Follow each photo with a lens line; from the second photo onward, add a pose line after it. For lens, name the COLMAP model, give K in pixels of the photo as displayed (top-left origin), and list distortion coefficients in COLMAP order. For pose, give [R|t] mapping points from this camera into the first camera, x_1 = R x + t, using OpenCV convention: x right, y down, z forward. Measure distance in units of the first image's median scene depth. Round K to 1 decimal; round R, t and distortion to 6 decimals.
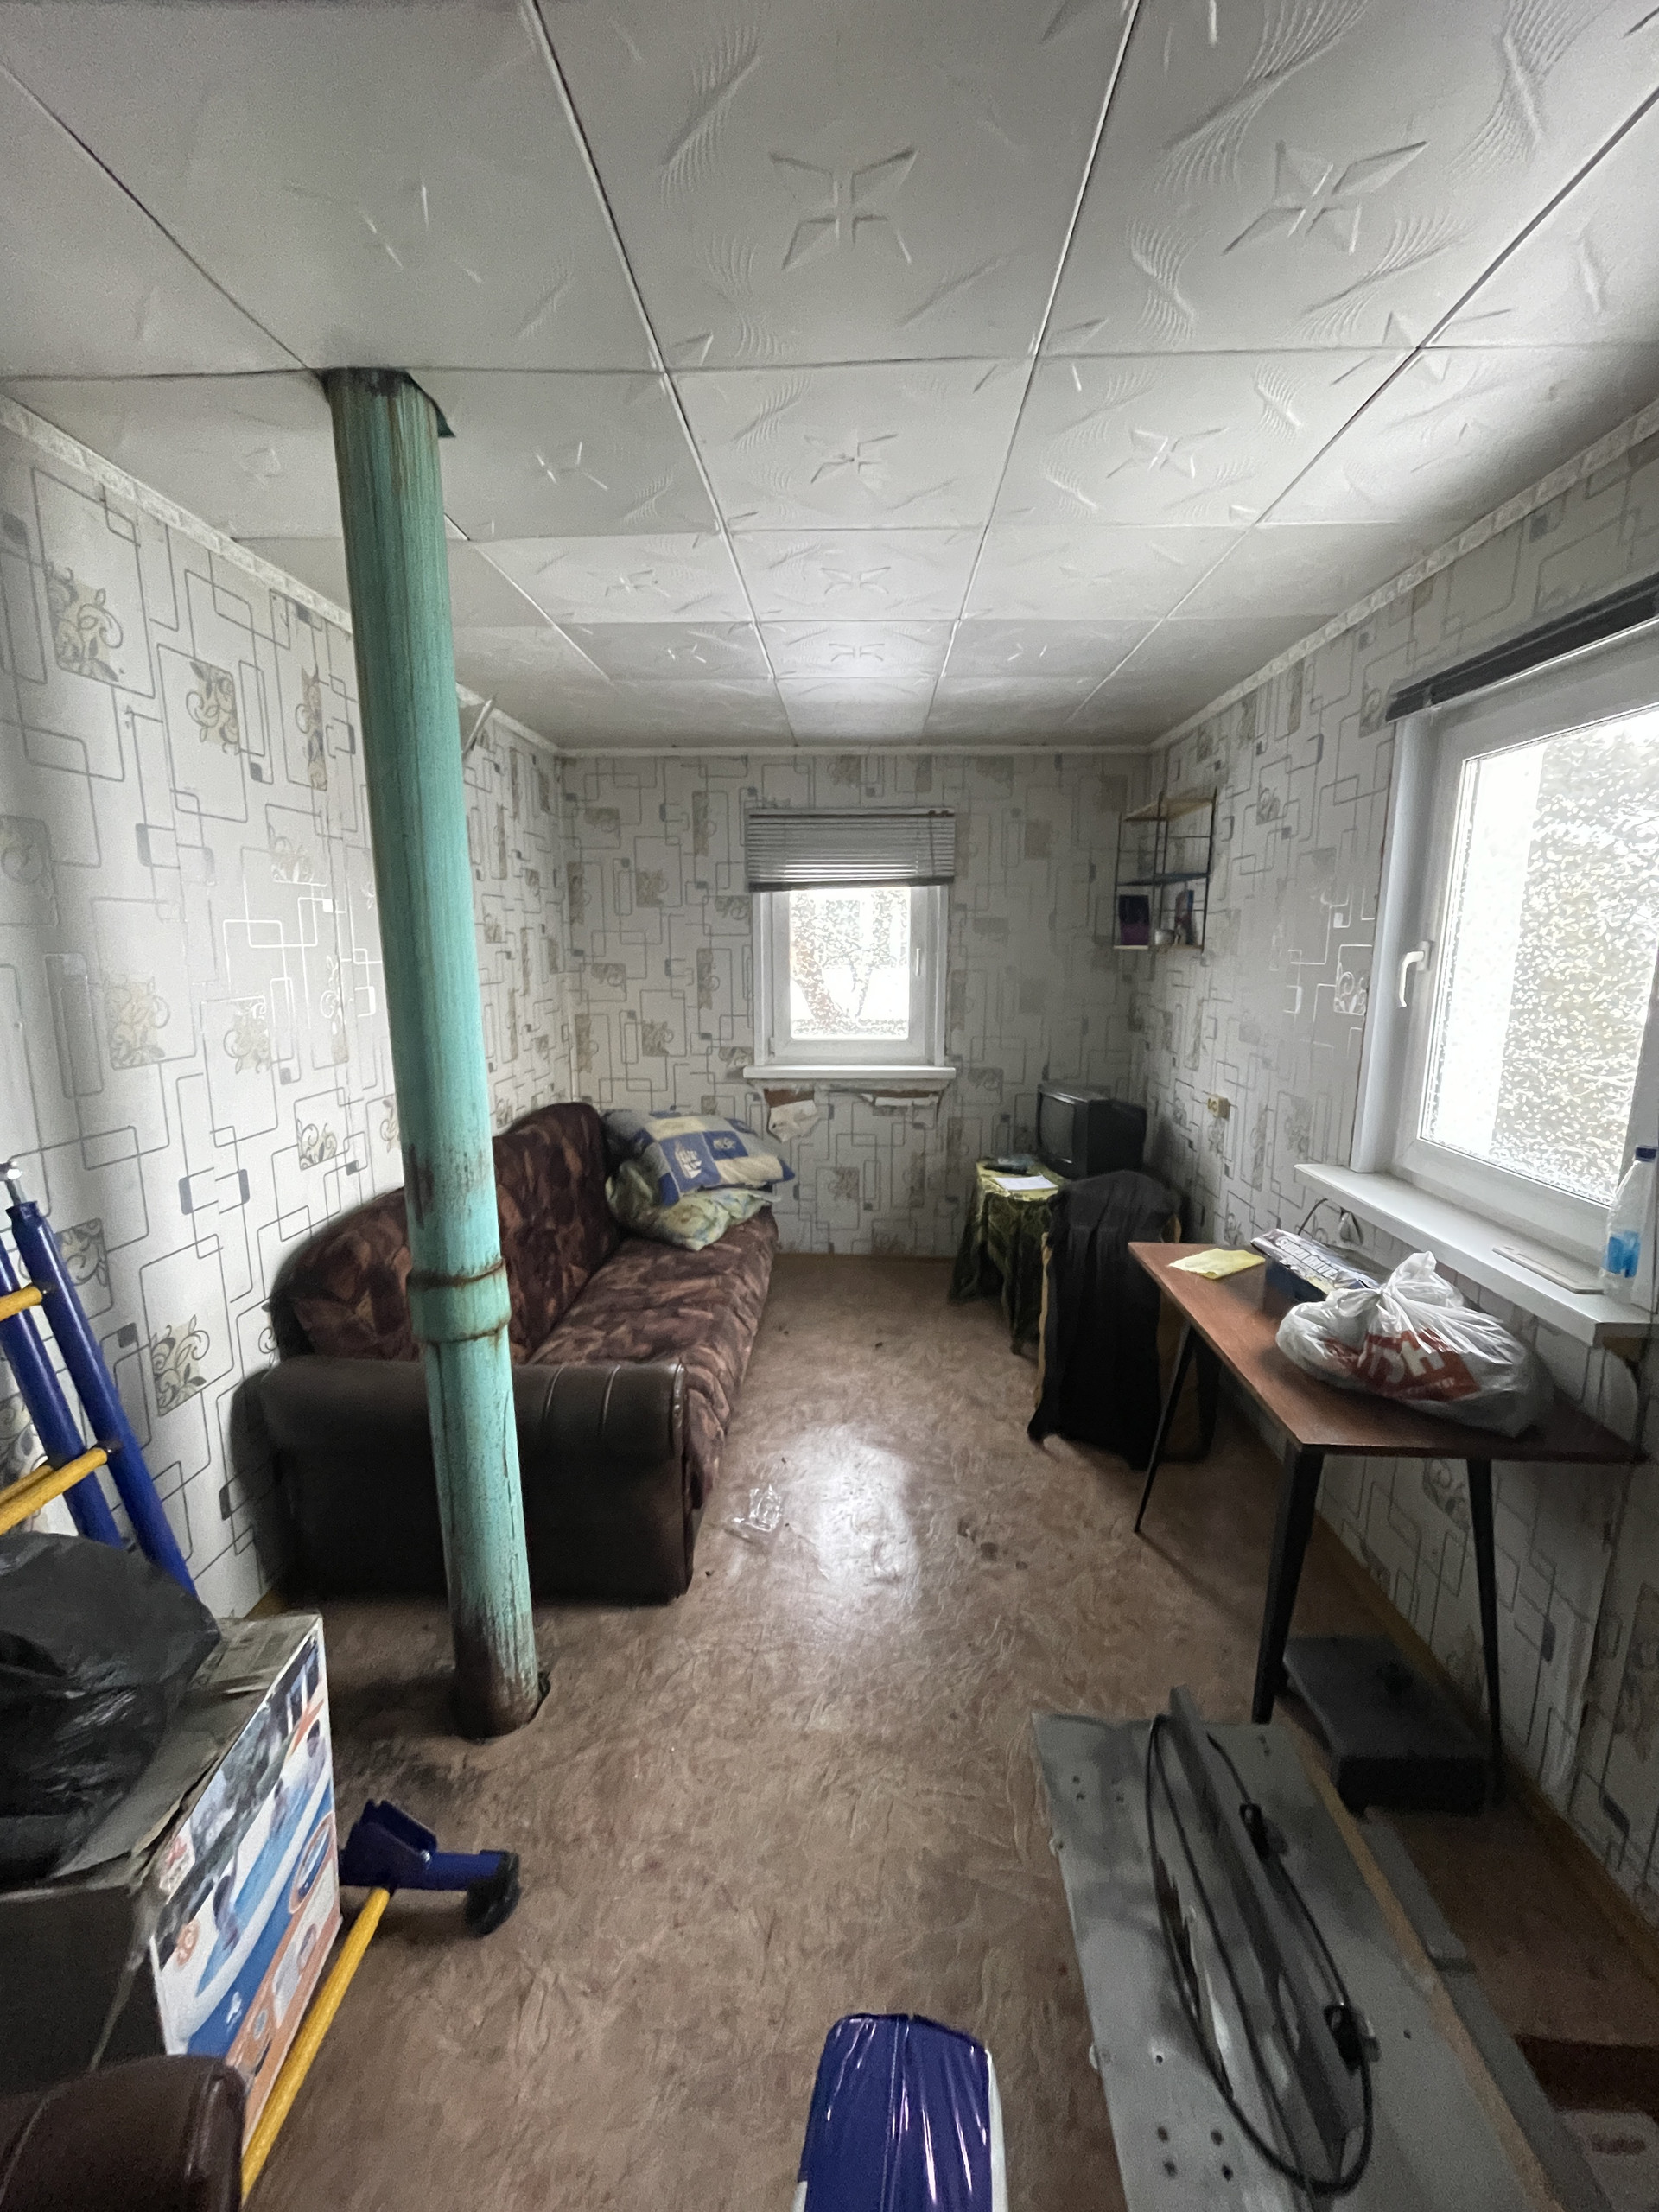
lens RADIAL K [[894.9, 0, 829.5], [0, 894.9, 1106.0], [0, 0, 1]] dist [-0.011497, 0.000078]
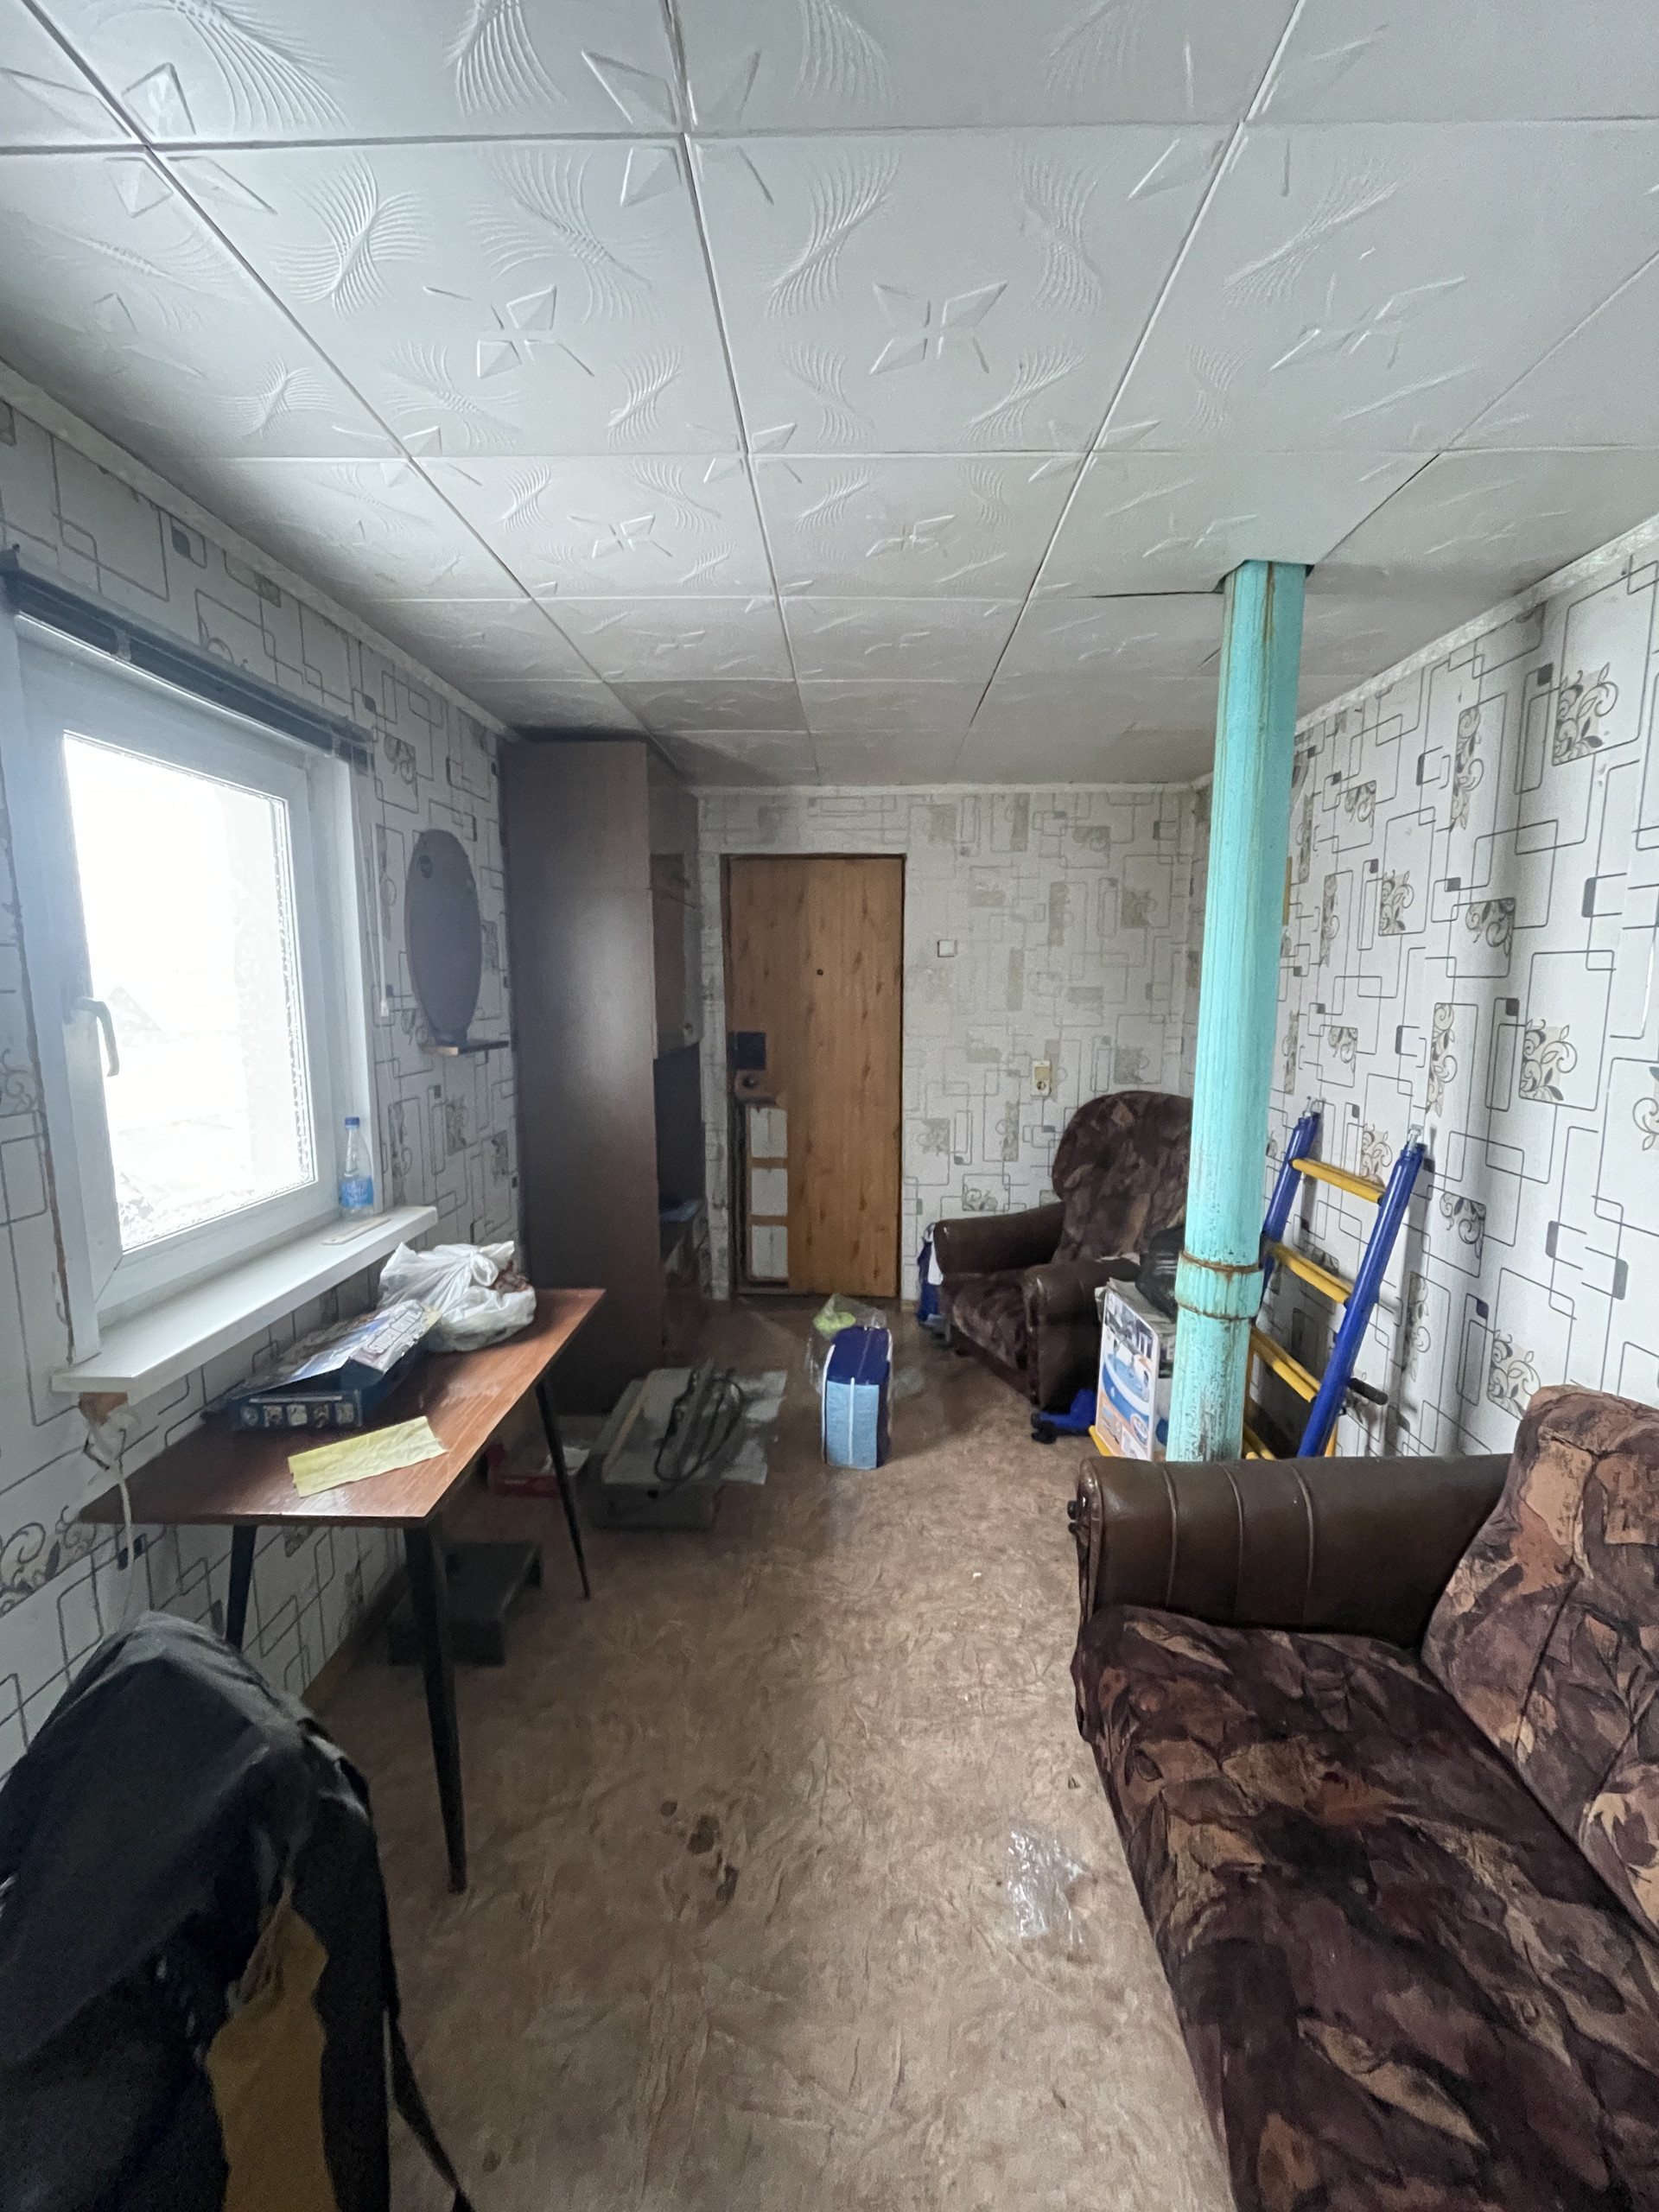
lens RADIAL K [[894.9, 0, 829.5], [0, 894.9, 1106.0], [0, 0, 1]] dist [-0.011497, 0.000078]
pose [[-0.999899, -0.003440, -0.013768, 0.111786], [-0.007697, 0.946516, 0.322564, -0.354374], [0.011922, 0.322638, -0.946447, 1.853899]]
